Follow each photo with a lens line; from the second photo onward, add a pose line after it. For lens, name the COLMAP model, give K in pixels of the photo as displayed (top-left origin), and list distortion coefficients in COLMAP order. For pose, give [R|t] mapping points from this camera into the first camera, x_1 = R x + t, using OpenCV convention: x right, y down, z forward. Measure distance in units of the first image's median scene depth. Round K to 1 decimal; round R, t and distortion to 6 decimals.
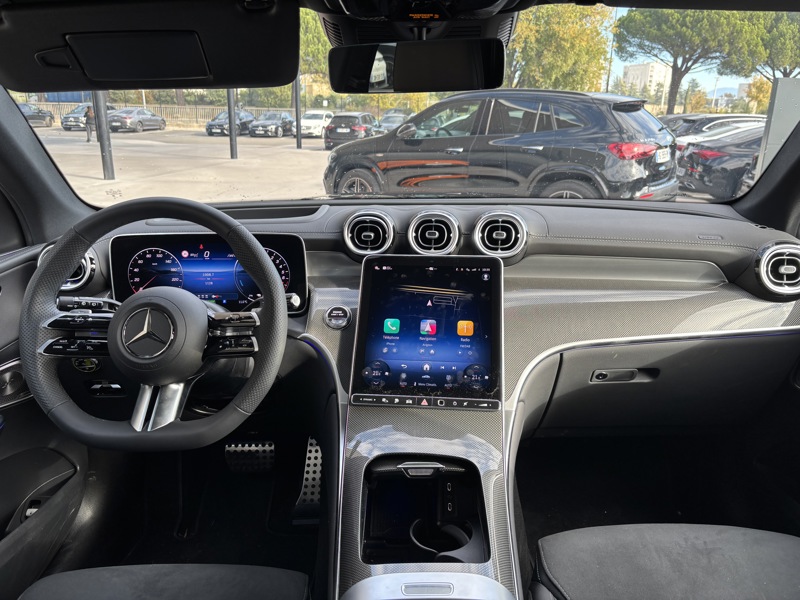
lens RADIAL K [[605.3, 0, 400.0], [0, 605.3, 300.0], [0, 0, 1]] dist [0.057428, -0.077419]
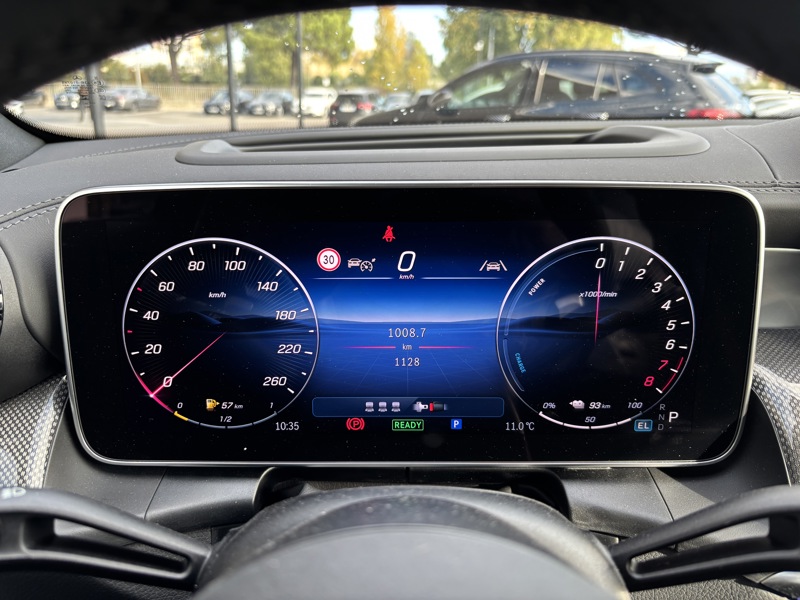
lens RADIAL K [[612.9, 0, 392.4], [0, 612.9, 296.8], [0, 0, 1]] dist [0.054565, -0.092175]
pose [[0.999963, 0.004858, -0.007063, -0.318302], [-0.004736, 0.999841, 0.017164, -0.062955], [0.007145, -0.017130, 0.999828, 0.714776]]
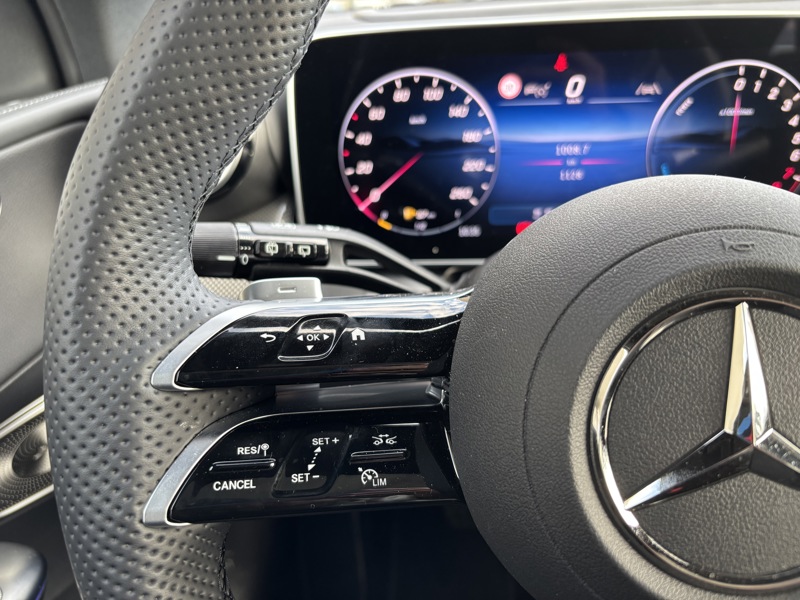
lens RADIAL K [[629.7, 0, 400.0], [0, 629.7, 300.0], [0, 0, 1]] dist [0.008013, -0.048290]
pose [[0.996603, 0.001911, -0.082330, -0.380291], [0.009769, 0.989927, 0.141239, -0.008885], [0.081771, -0.141563, 0.986546, 0.629823]]
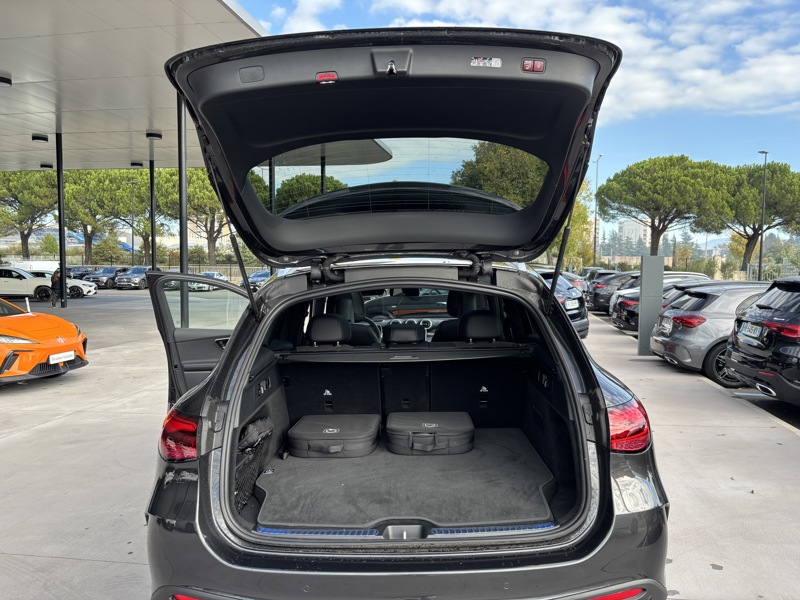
lens RADIAL K [[608.5, 0, 398.7], [0, 608.5, 300.0], [0, 0, 1]] dist [0.054616, -0.075905]
pose [[0.999727, -0.014319, -0.018467, 0.048972], [0.009474, 0.970763, -0.239854, 0.697021], [0.021362, 0.239613, 0.970633, -2.992811]]
